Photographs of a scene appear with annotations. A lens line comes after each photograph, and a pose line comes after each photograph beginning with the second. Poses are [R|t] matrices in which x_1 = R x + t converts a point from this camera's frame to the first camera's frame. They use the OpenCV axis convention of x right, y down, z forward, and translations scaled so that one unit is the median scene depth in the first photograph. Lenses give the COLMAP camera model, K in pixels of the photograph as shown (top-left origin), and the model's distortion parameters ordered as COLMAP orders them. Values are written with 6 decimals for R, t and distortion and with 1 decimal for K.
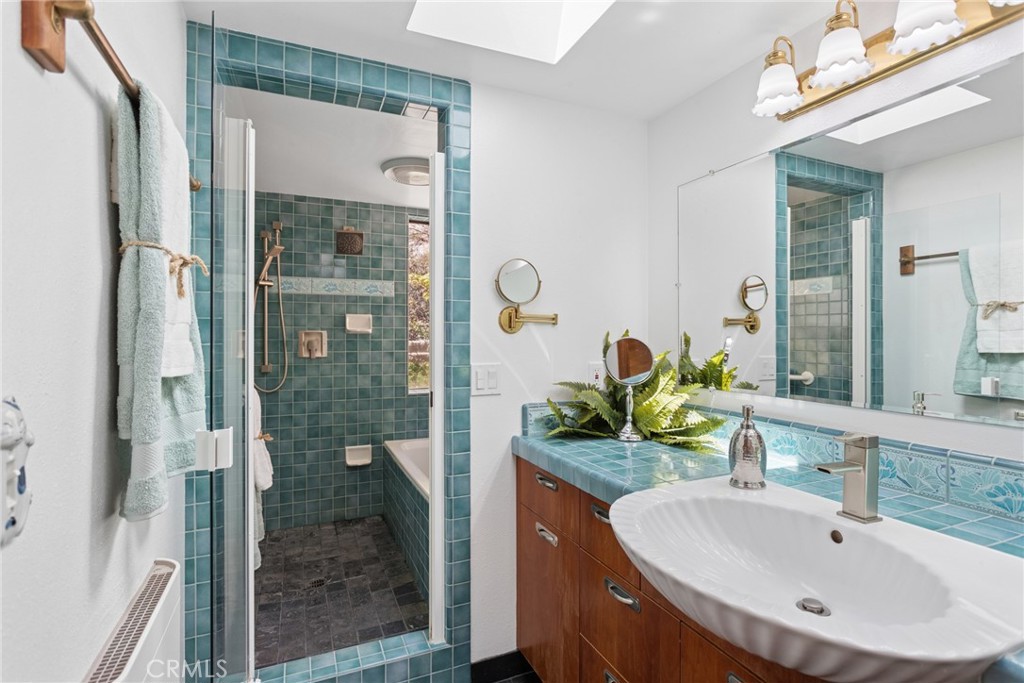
lens RADIAL K [[497.4, 0, 509.9], [0, 497.4, 336.3], [0, 0, 1]] dist [-0.009936, 0.002368]
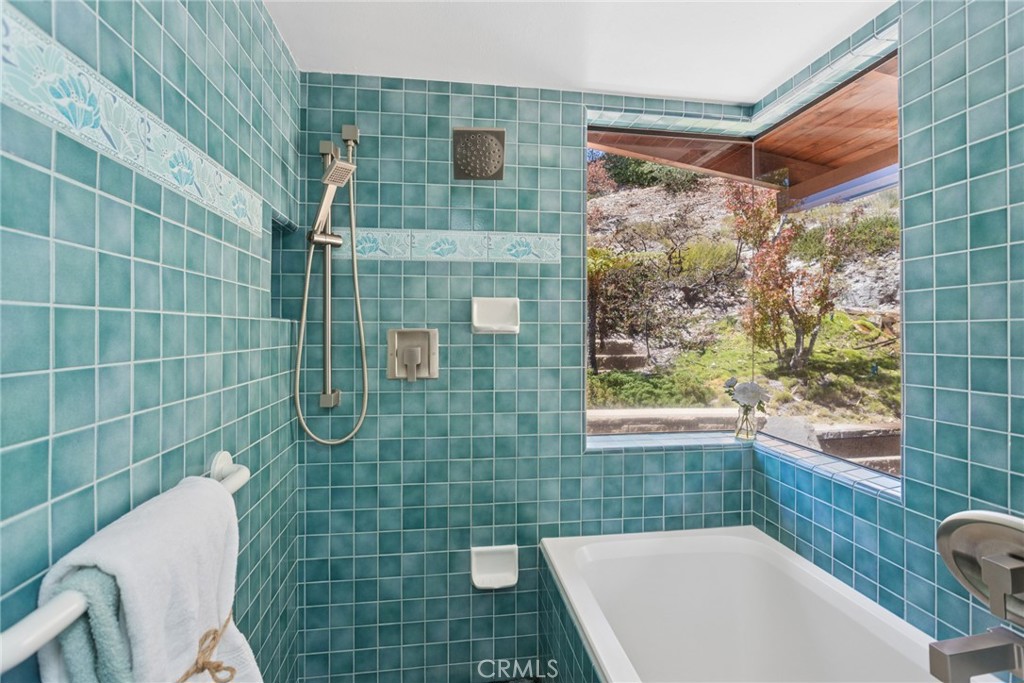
lens RADIAL K [[497.4, 0, 509.9], [0, 497.4, 336.3], [0, 0, 1]] dist [-0.009936, 0.002368]
pose [[0.965458, 0.004267, -0.260524, -0.172754], [-0.001696, 0.999948, 0.010095, -0.009498], [0.260553, -0.009305, 0.965415, 0.562162]]
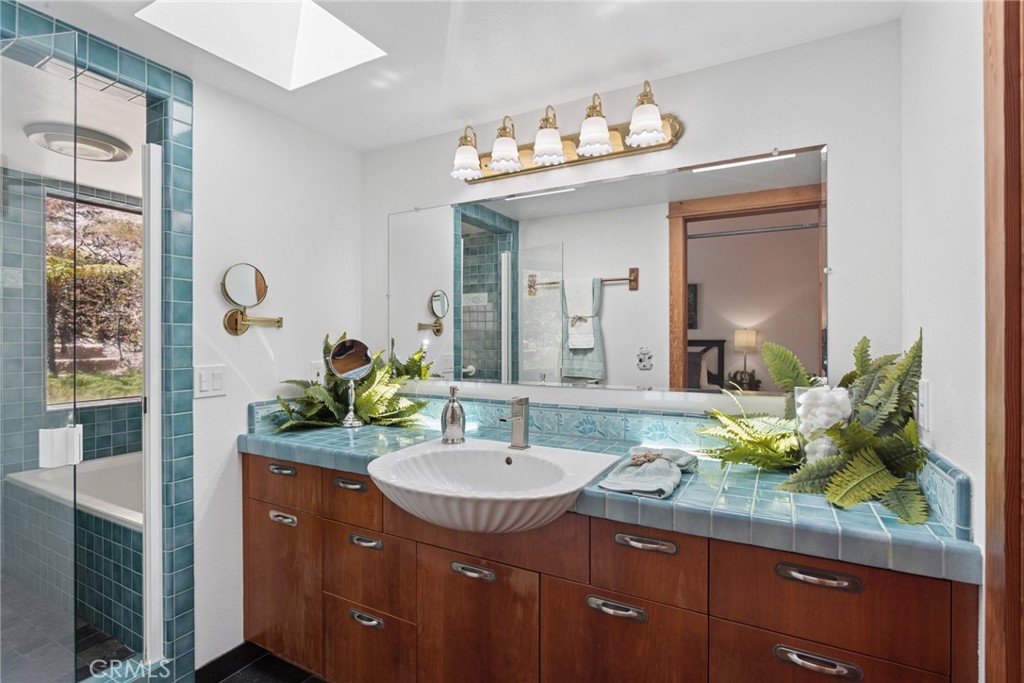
lens RADIAL K [[495.2, 0, 515.4], [0, 495.2, 339.0], [0, 0, 1]] dist [-0.001685, 0.000552]
pose [[0.792330, -0.001894, 0.610090, -0.109811], [0.001216, 0.999998, 0.001525, 0.000807], [-0.610092, -0.000466, 0.792330, -0.105374]]
